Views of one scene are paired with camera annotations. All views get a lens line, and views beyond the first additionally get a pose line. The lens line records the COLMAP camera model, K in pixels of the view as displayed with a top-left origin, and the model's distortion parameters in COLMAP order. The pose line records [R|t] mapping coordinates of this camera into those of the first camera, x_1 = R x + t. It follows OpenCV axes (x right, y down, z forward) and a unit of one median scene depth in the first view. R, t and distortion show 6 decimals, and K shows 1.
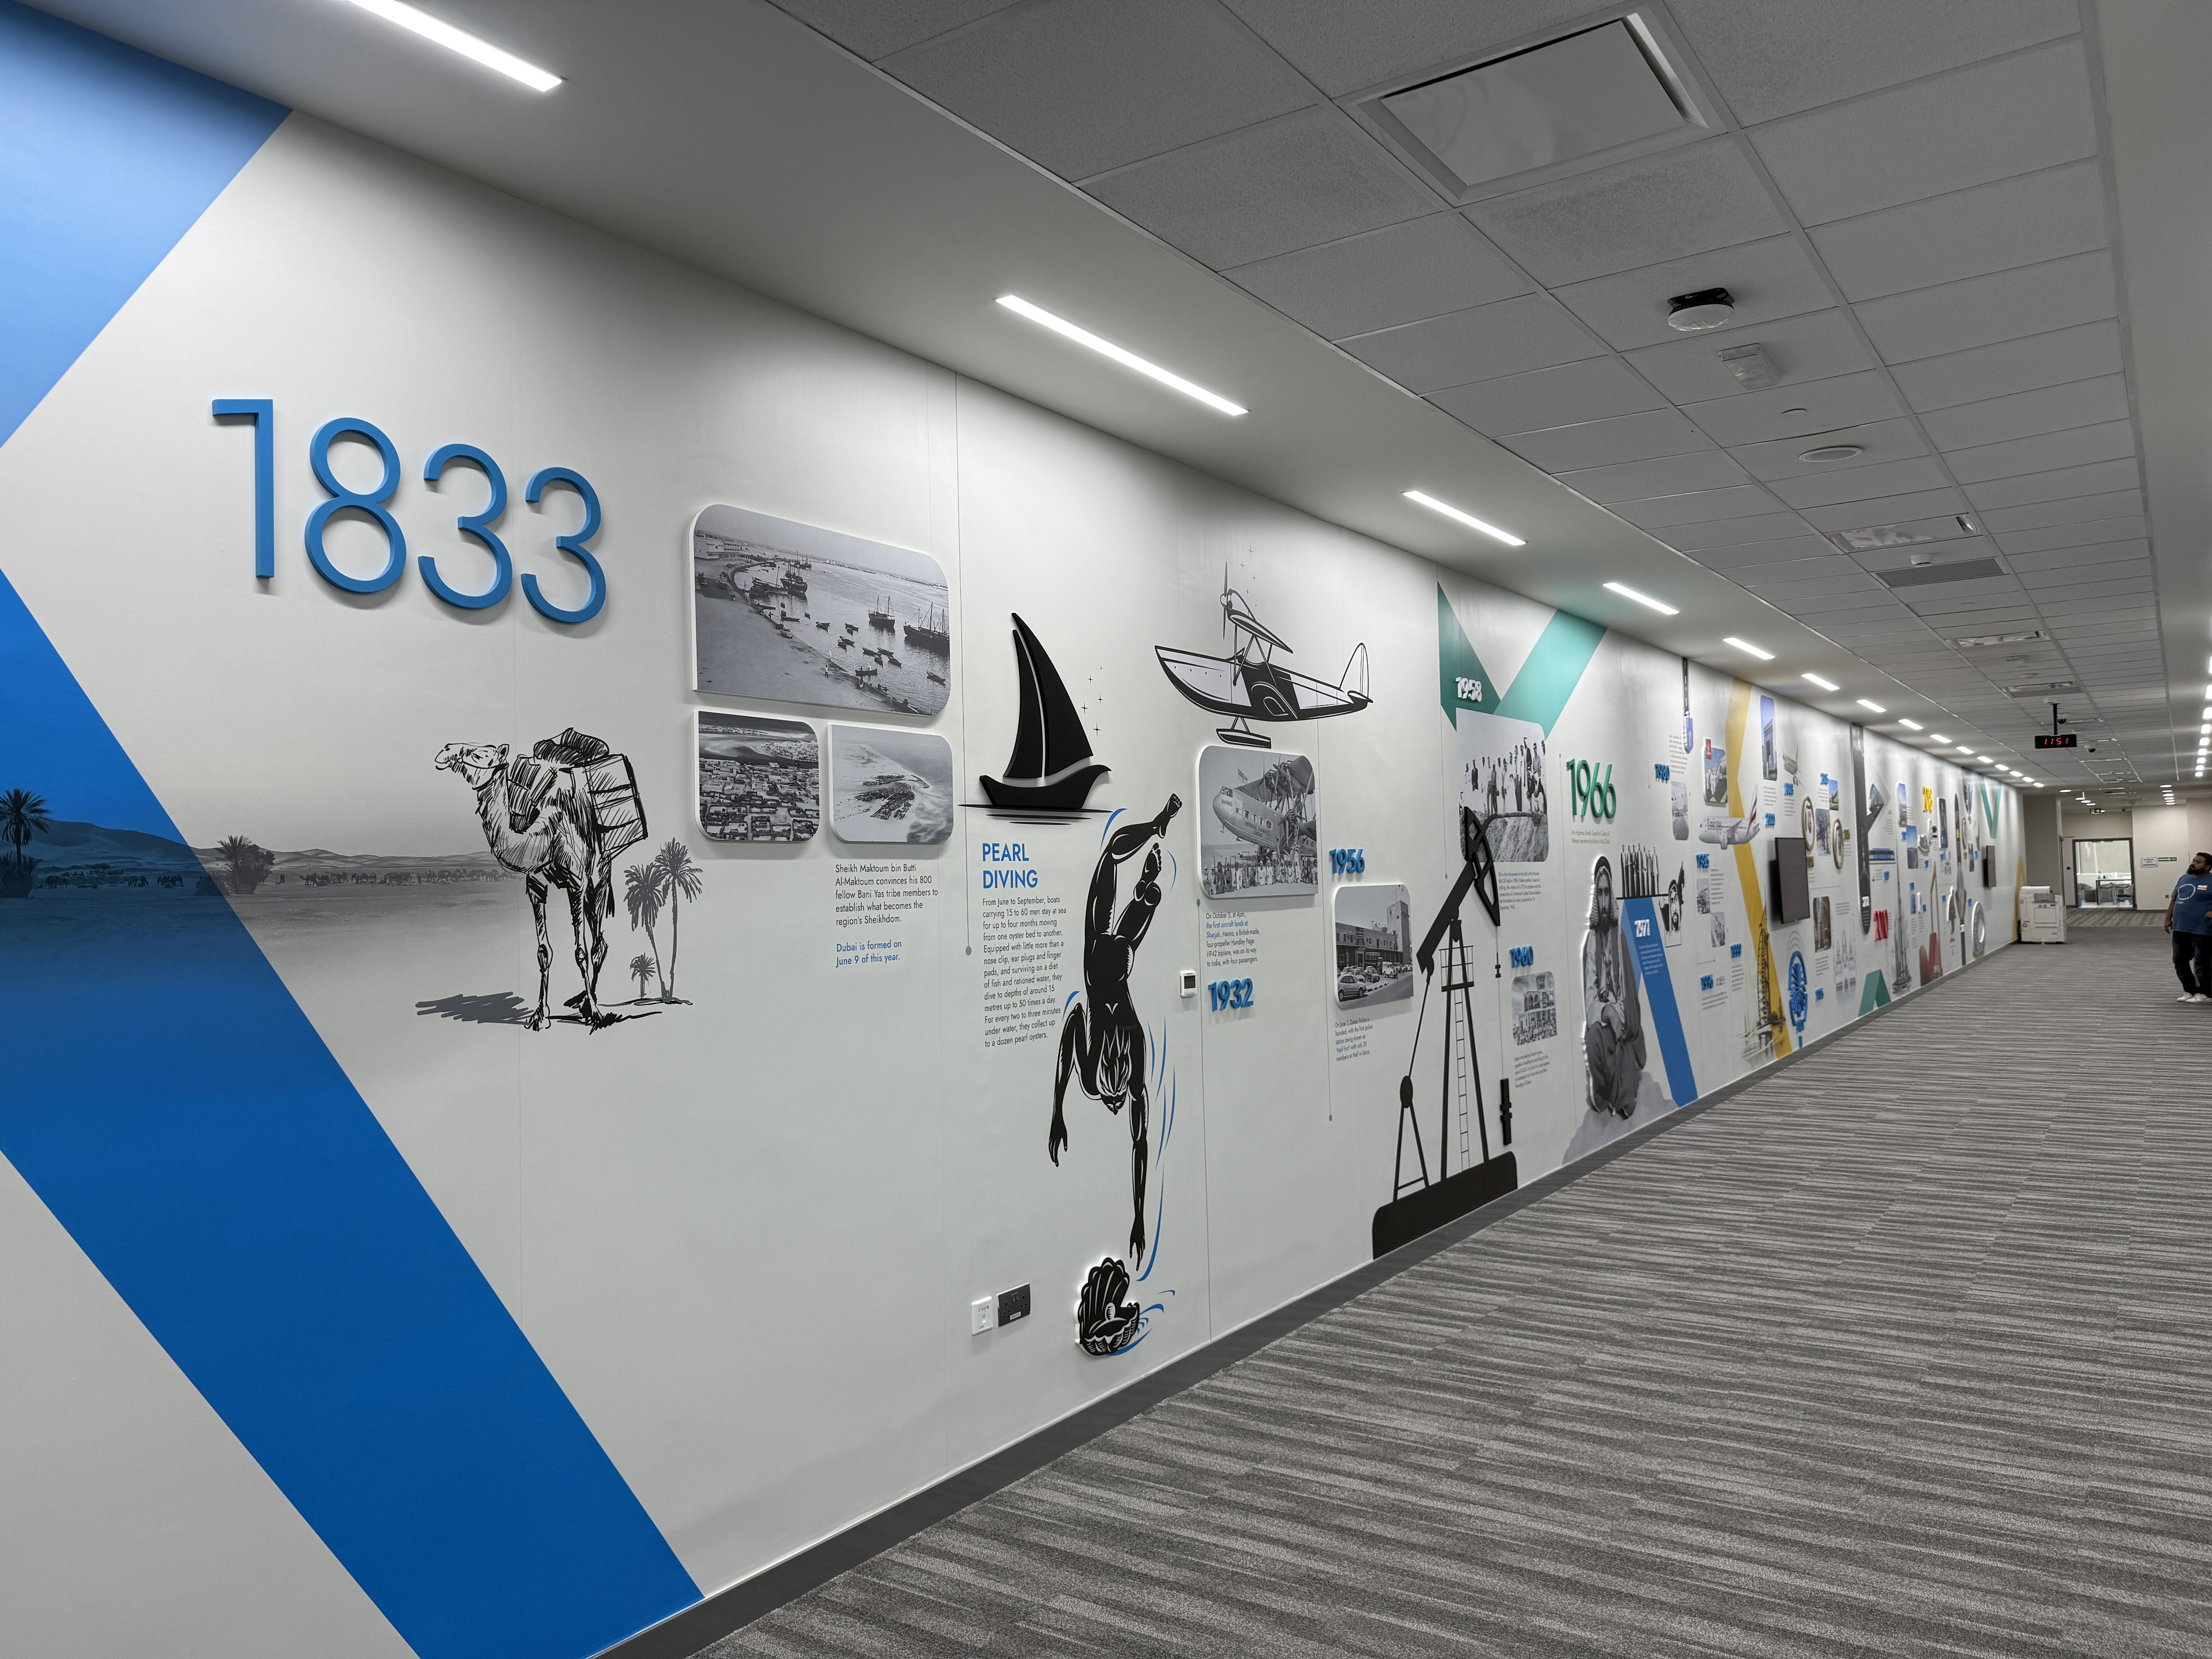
lens RADIAL K [[1574.4, 0, 1096.0], [0, 1574.4, 838.7], [0, 0, 1]] dist [-0.014098, -0.003688]
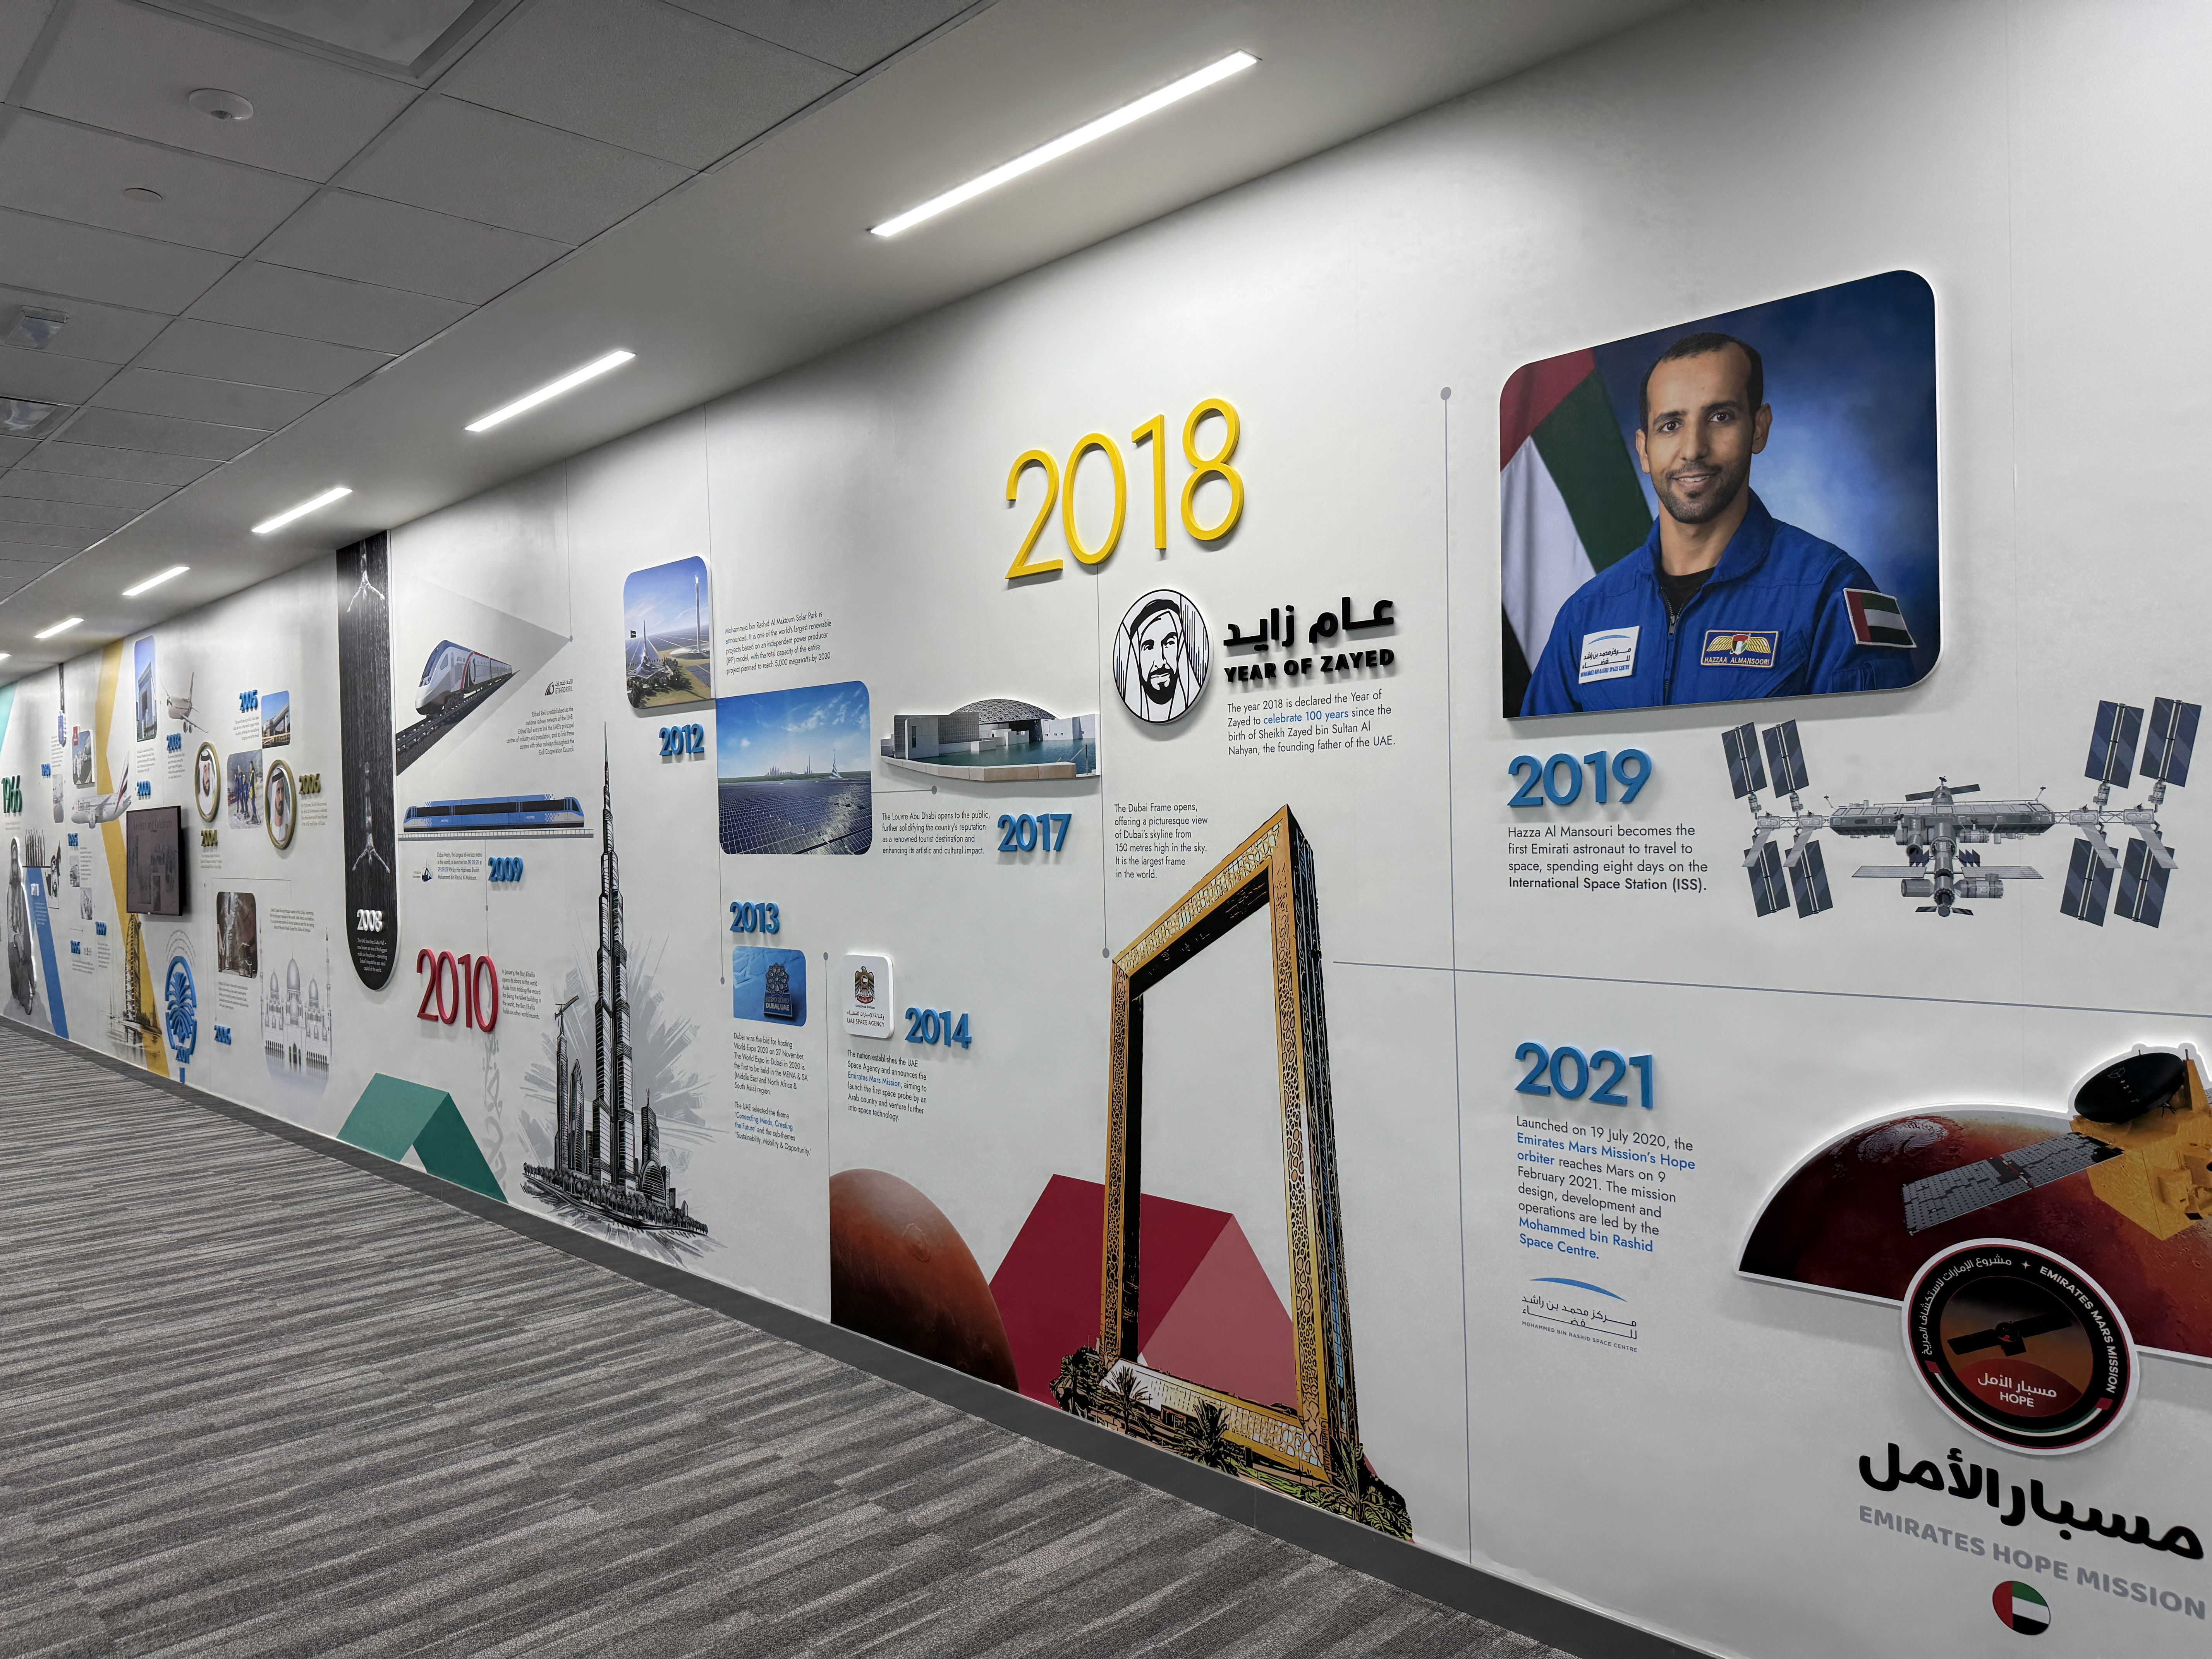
lens RADIAL K [[1574.4, 0, 1094.5], [0, 1574.4, 821.2], [0, 0, 1]] dist [-0.014098, -0.003688]
pose [[-0.185202, 0.052709, -0.981286, 1.221072], [0.076096, 0.996331, 0.039155, 0.011551], [0.979750, -0.067420, -0.188533, 1.748524]]
